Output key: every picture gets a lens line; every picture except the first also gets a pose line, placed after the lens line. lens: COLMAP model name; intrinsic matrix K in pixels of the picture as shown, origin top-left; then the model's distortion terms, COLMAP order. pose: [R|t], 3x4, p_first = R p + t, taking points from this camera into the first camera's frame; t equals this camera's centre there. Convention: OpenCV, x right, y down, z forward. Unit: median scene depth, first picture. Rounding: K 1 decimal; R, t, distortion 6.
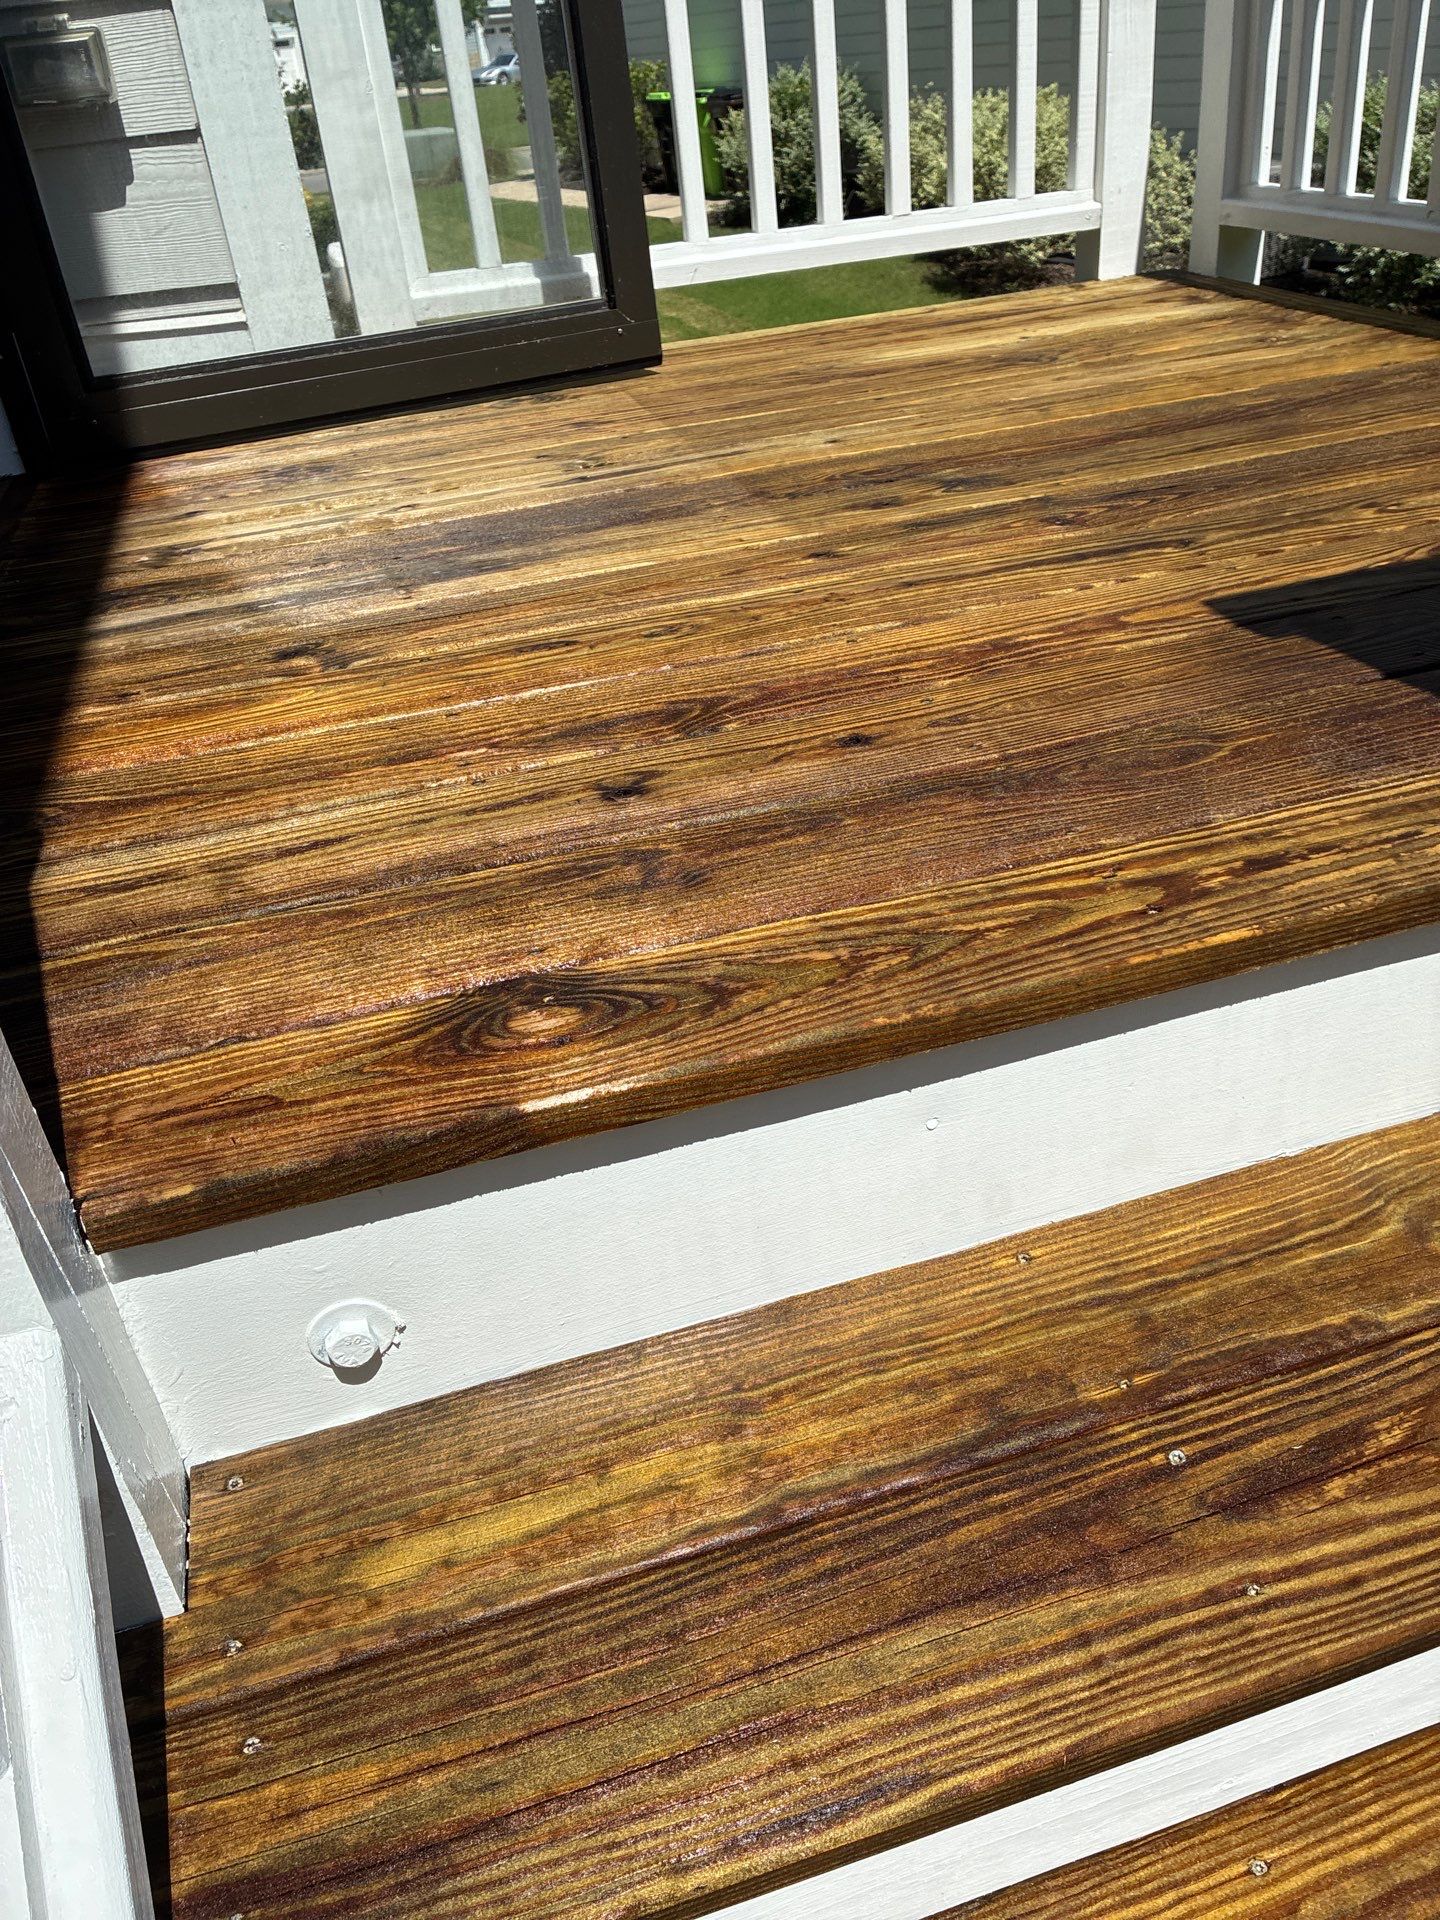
lens RADIAL K [[1474.5, 0, 721.6], [0, 1474.5, 962.2], [0, 0, 1]] dist [-0.000832, -0.030597]
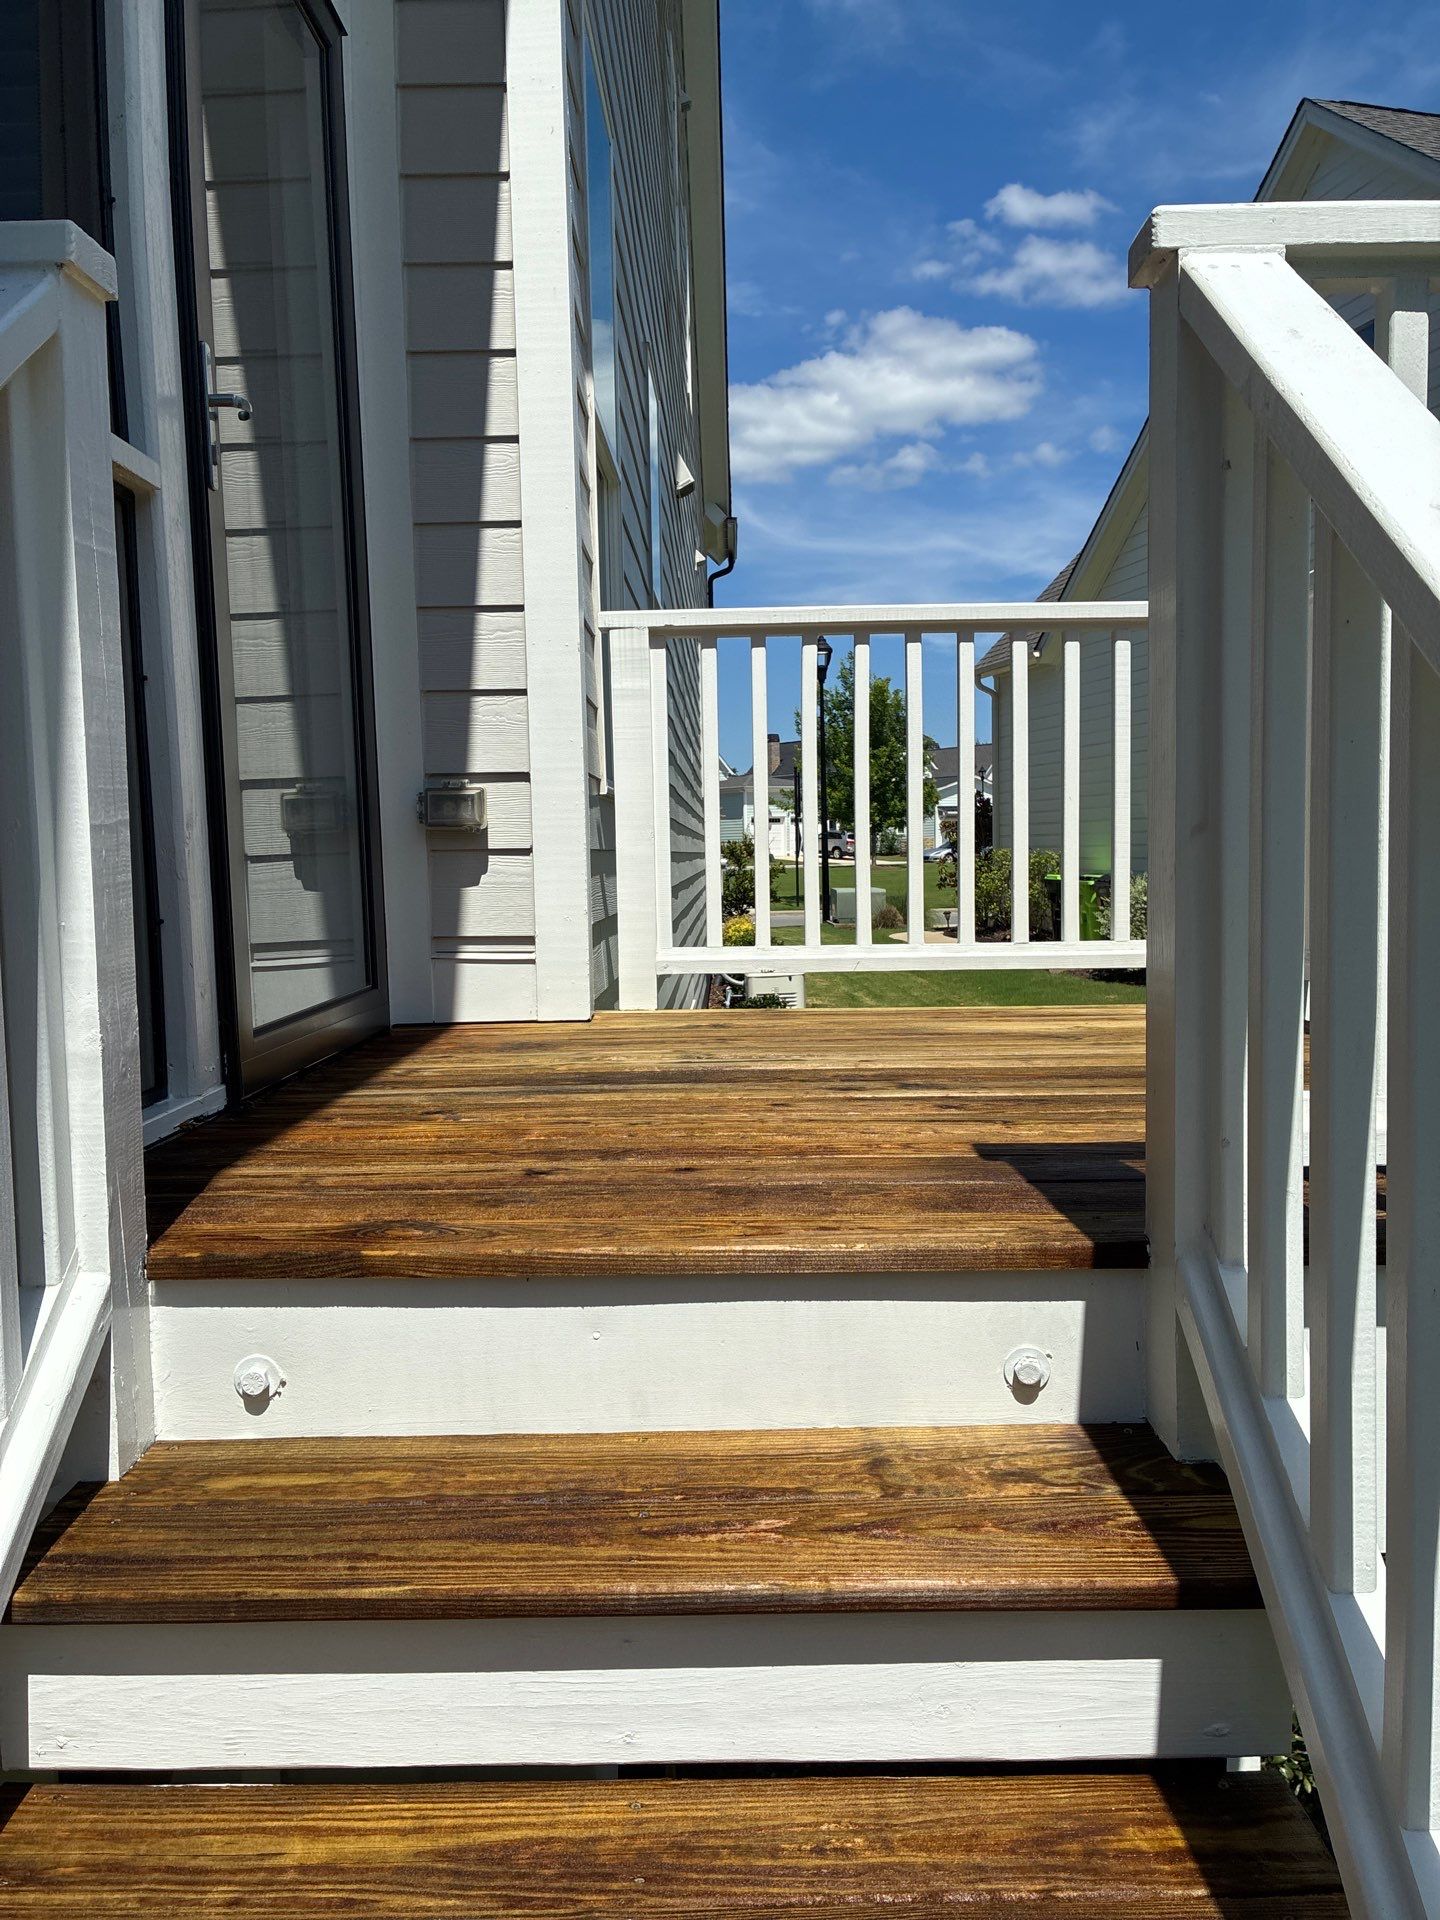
lens RADIAL K [[1474.5, 0, 724.3], [0, 1474.5, 964.1], [0, 0, 1]] dist [-0.000832, -0.030597]
pose [[0.953683, 0.086840, -0.288006, 0.706617], [-0.208035, 0.881952, -0.422945, 0.404147], [0.217279, 0.463271, 0.859168, -0.622240]]
